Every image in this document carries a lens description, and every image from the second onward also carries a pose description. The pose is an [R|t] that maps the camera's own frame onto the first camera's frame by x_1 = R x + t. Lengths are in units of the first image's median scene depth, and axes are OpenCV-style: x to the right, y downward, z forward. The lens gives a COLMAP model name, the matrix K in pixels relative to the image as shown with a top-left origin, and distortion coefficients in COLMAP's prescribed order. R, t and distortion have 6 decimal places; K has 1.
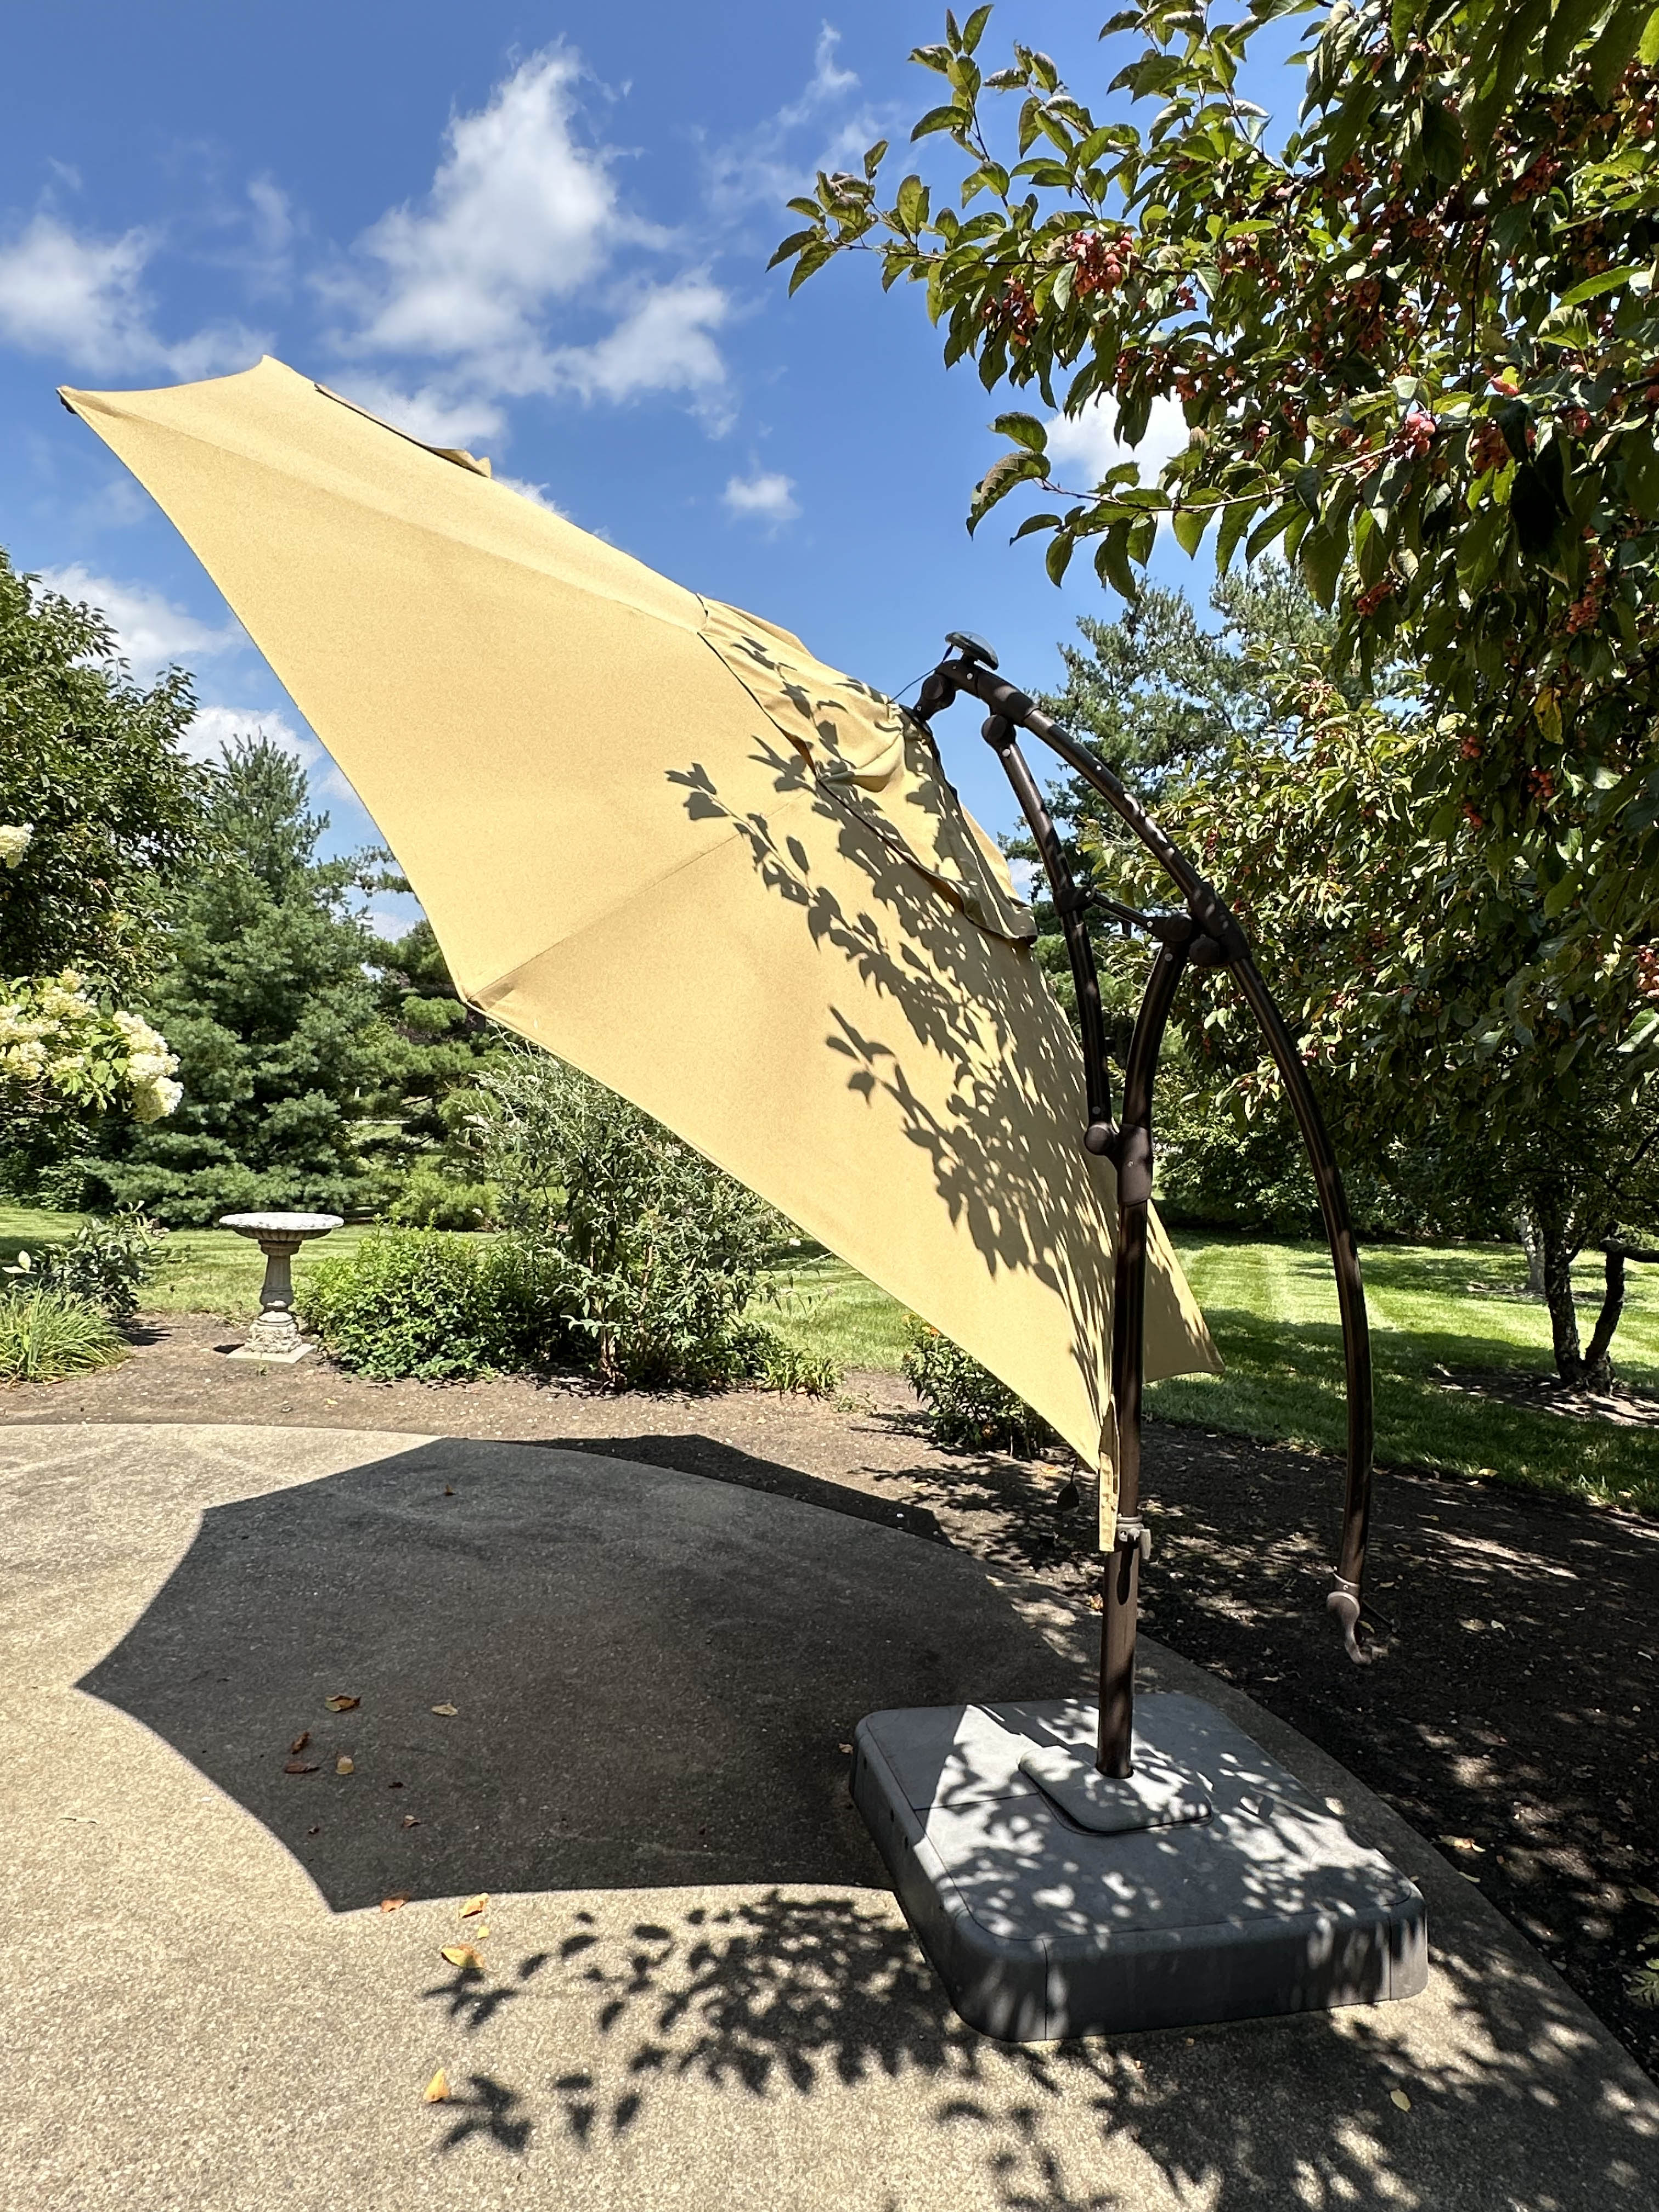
lens RADIAL K [[1372.0, 0, 834.1], [0, 1372.0, 1098.9], [0, 0, 1]] dist [0.002924, 0.000982]
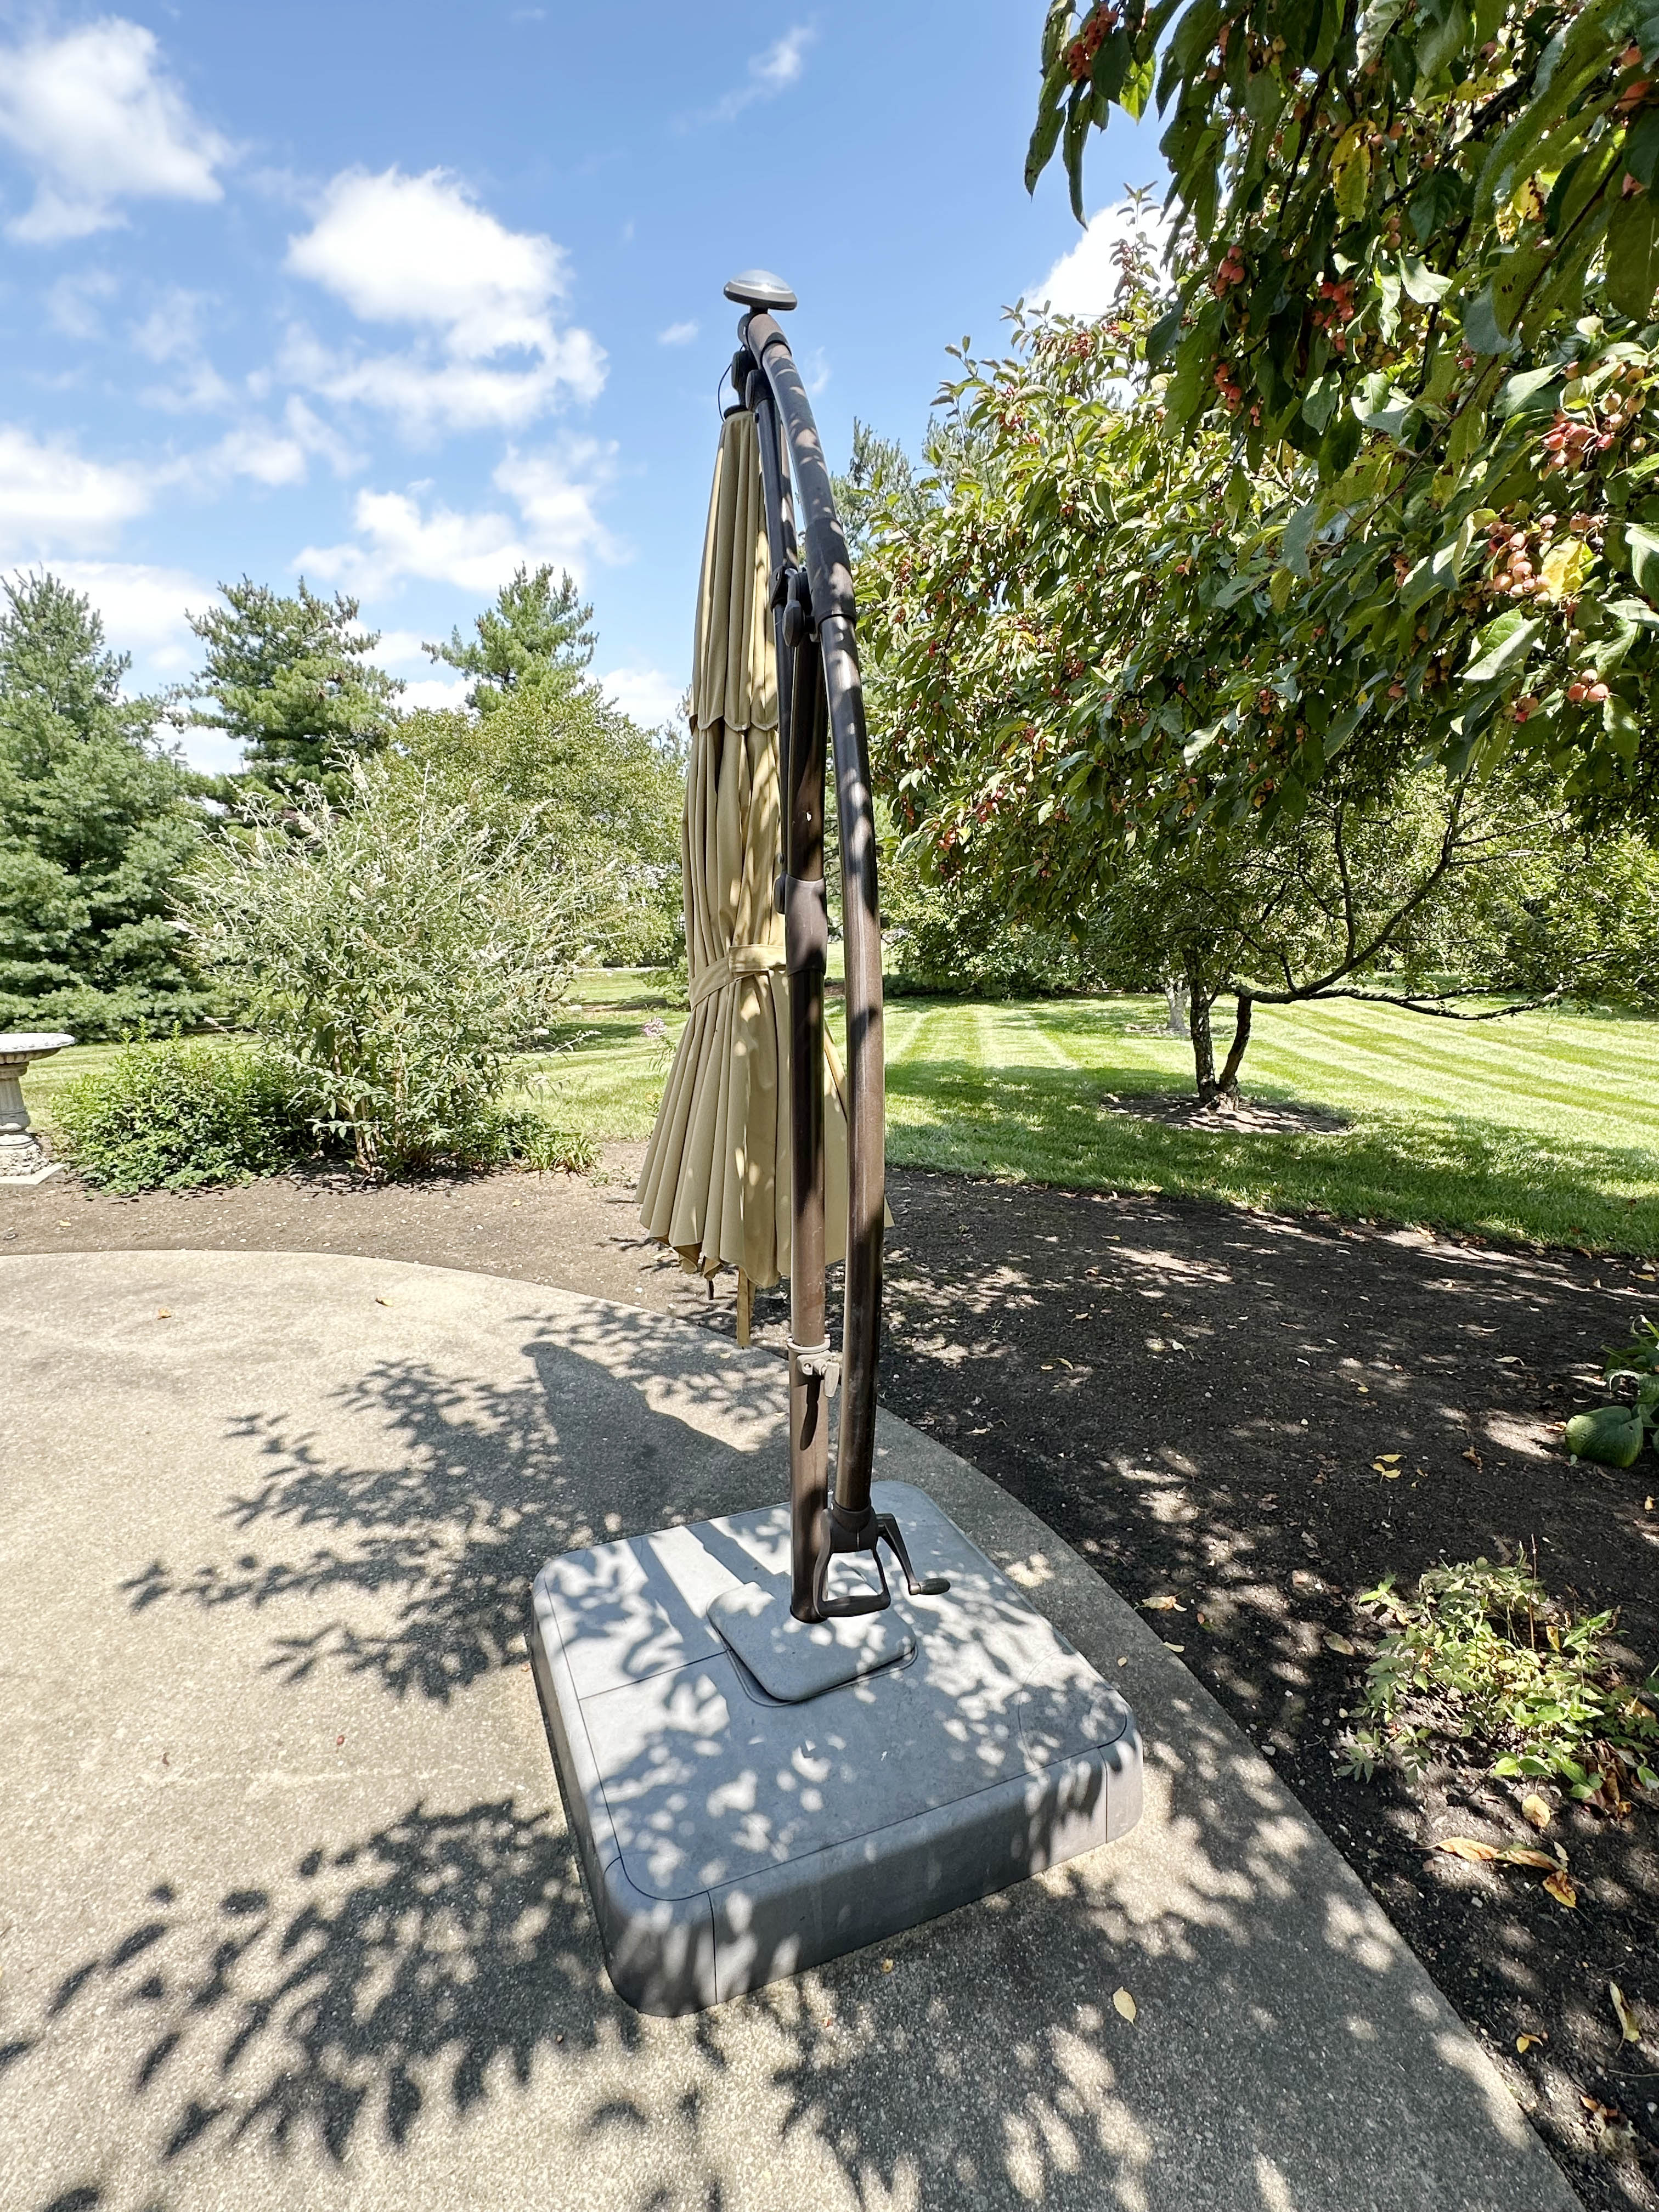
lens RADIAL K [[1053.7, 0, 829.5], [0, 1053.7, 1106.0], [0, 0, 1]] dist [0.010843, -0.000193]
pose [[0.985106, -0.073158, 0.155612, 0.054986], [0.042696, 0.980706, 0.190771, 0.013787], [-0.166566, -0.181286, 0.969222, 0.159269]]
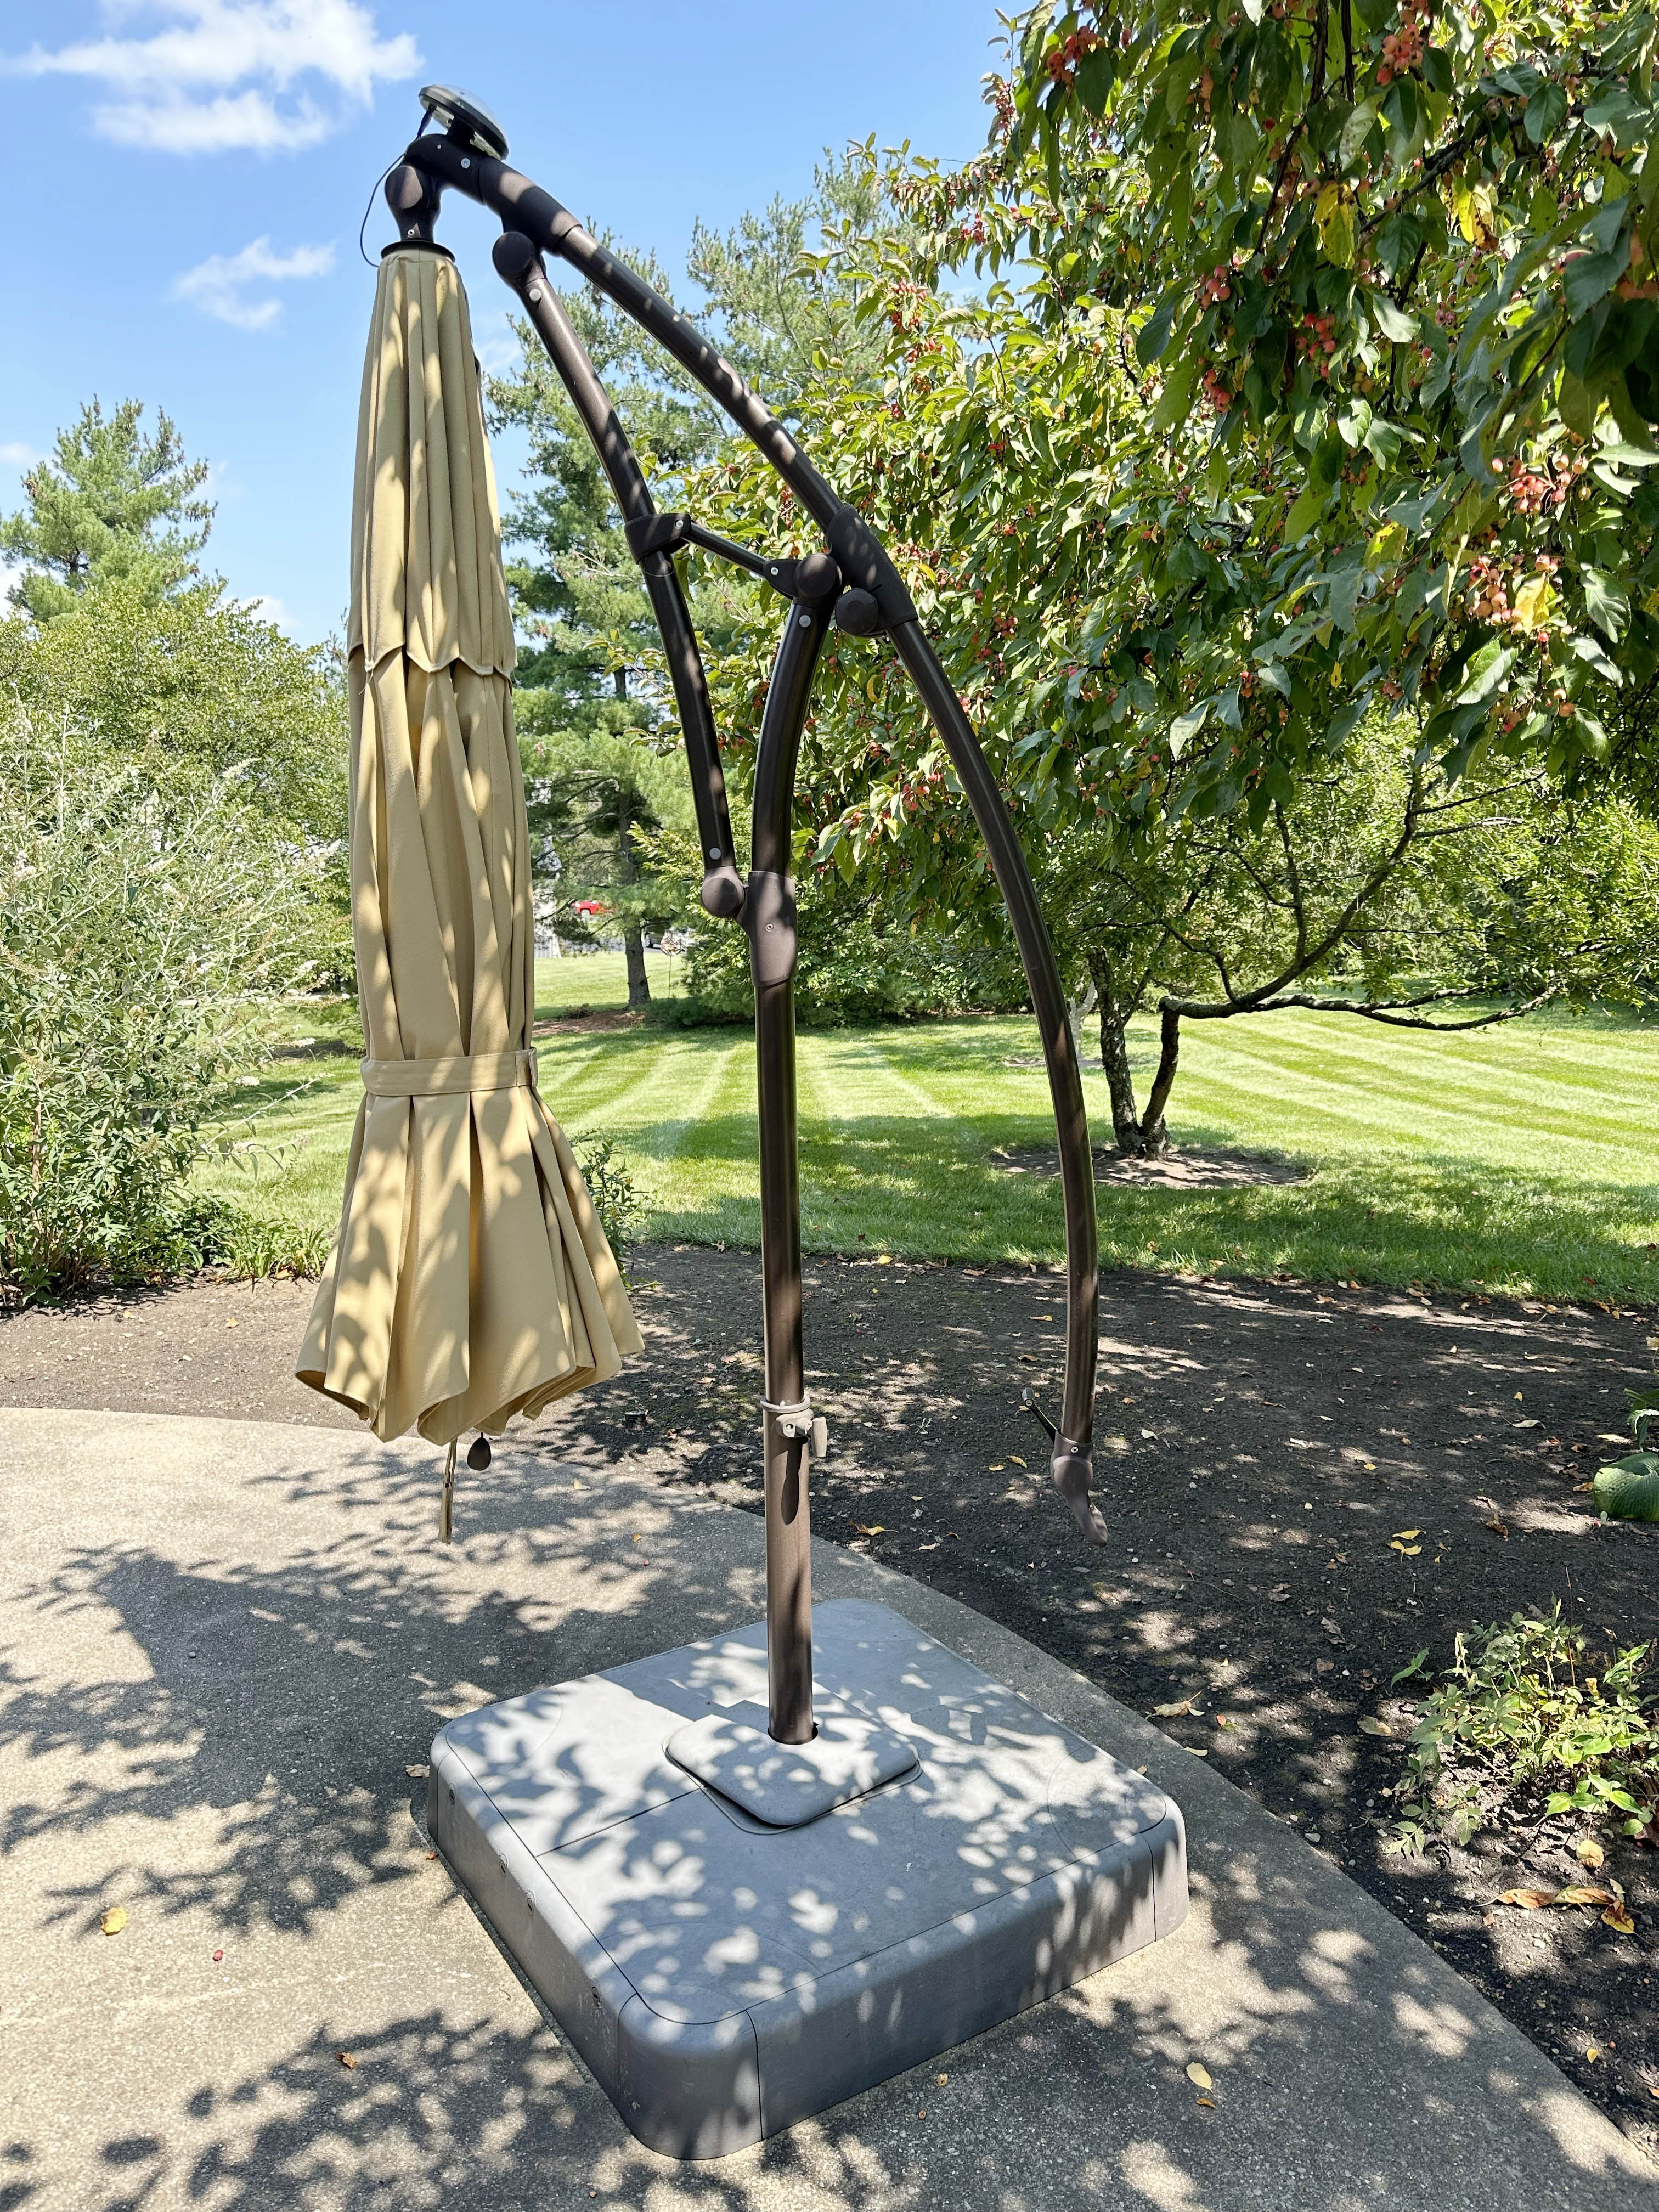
lens RADIAL K [[1542.0, 0, 817.4], [0, 1542.0, 1115.7], [0, 0, 1]] dist [0.066162, -0.062022]
pose [[0.943861, -0.103673, 0.313653, -0.003549], [0.057932, 0.986711, 0.151808, 0.009475], [-0.325224, -0.125115, 0.937324, 0.099062]]
